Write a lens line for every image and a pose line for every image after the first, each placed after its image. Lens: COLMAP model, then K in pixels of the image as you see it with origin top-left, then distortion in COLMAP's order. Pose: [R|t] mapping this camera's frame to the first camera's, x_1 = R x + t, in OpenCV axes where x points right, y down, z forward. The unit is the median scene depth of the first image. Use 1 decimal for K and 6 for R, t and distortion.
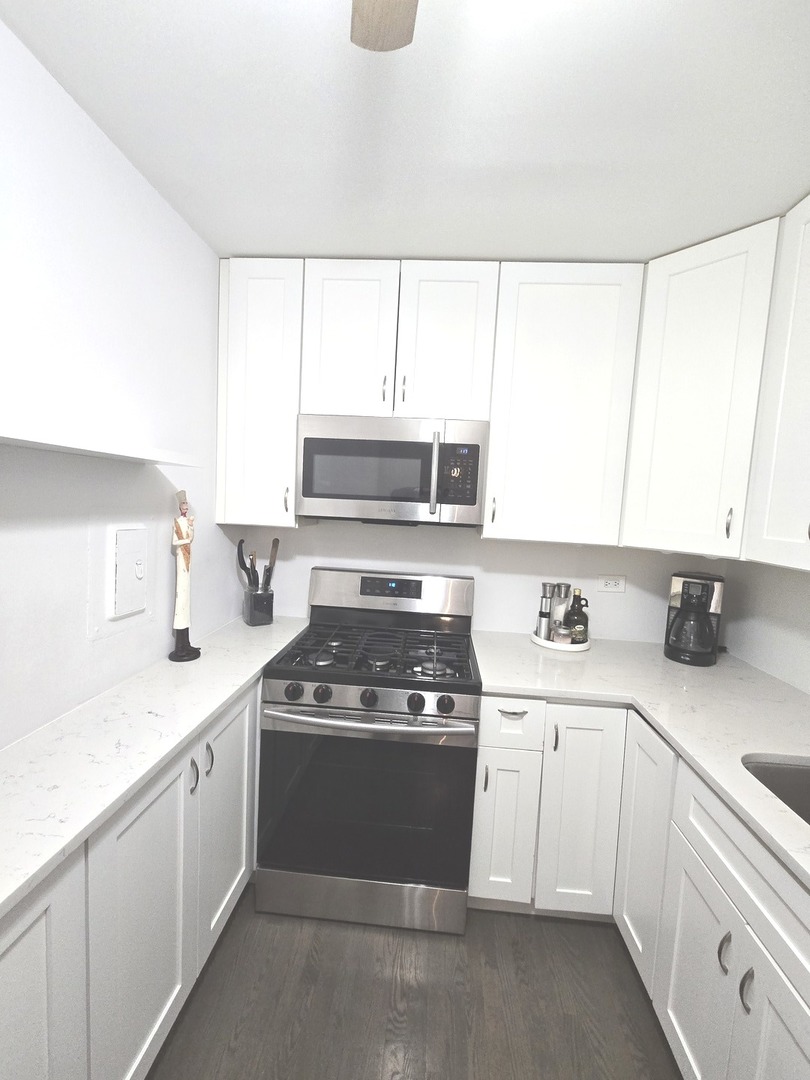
lens RADIAL K [[443.7, 0, 408.4], [0, 443.7, 541.5], [0, 0, 1]] dist [-0.003499, 0.000794]
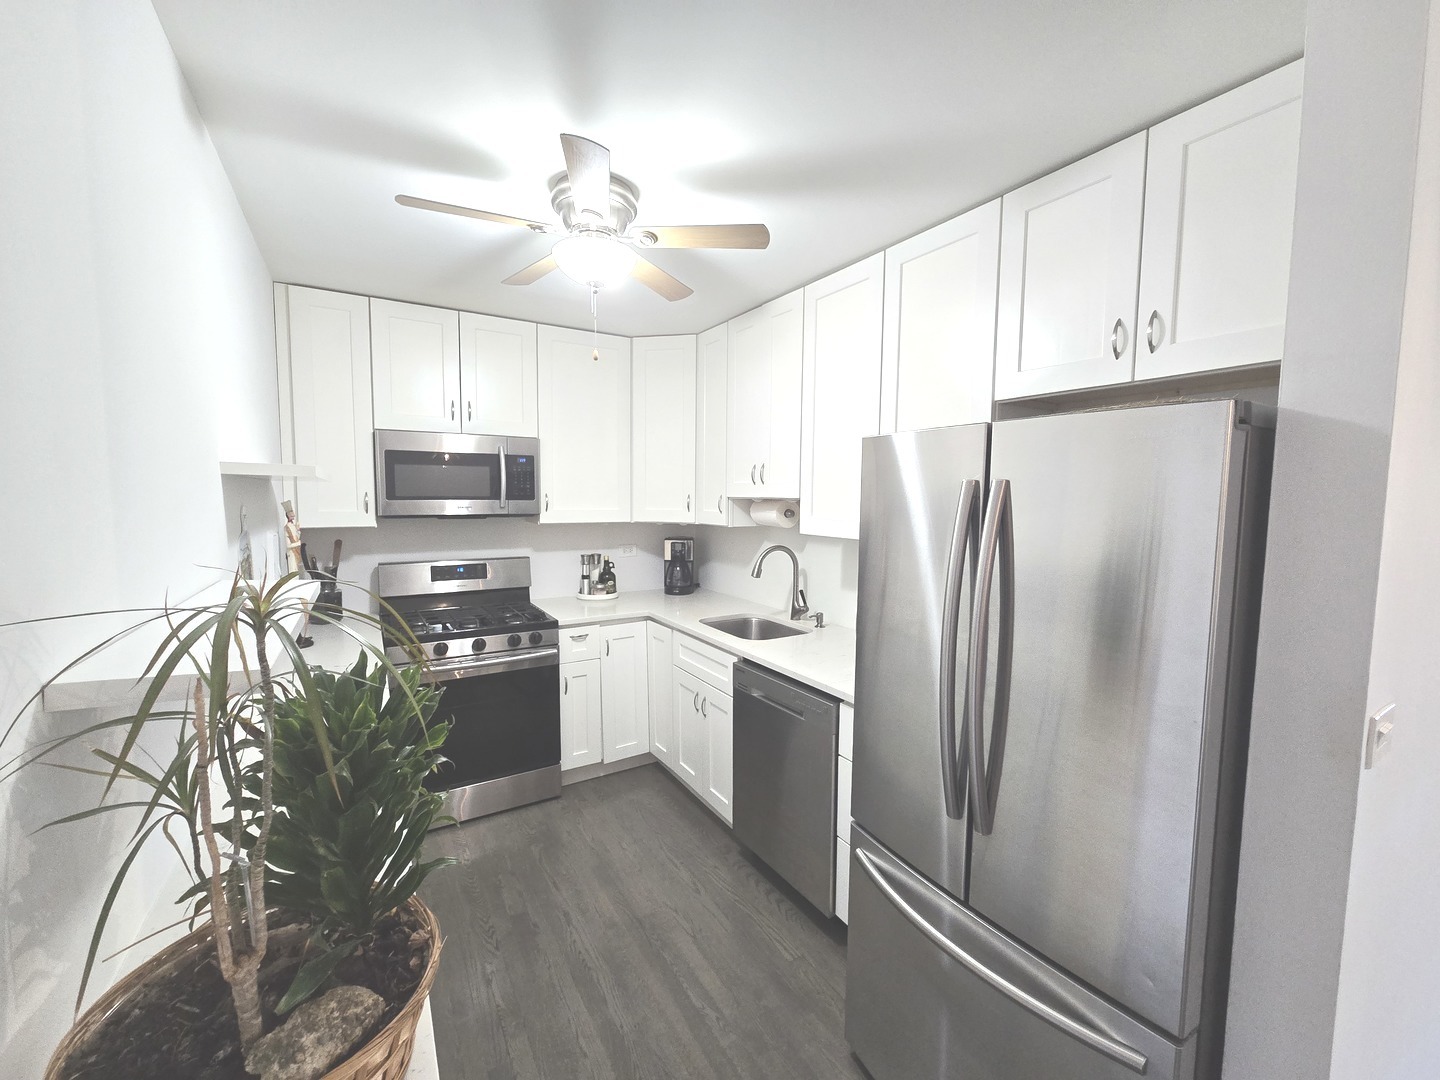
lens RADIAL K [[591.6, 0, 720.2], [0, 591.6, 542.5], [0, 0, 1]] dist [-0.003499, 0.000794]
pose [[0.811796, -0.093096, 0.576472, -0.424267], [0.085624, 0.995517, 0.040192, 0.023945], [-0.577629, 0.016732, 0.816128, -0.774735]]
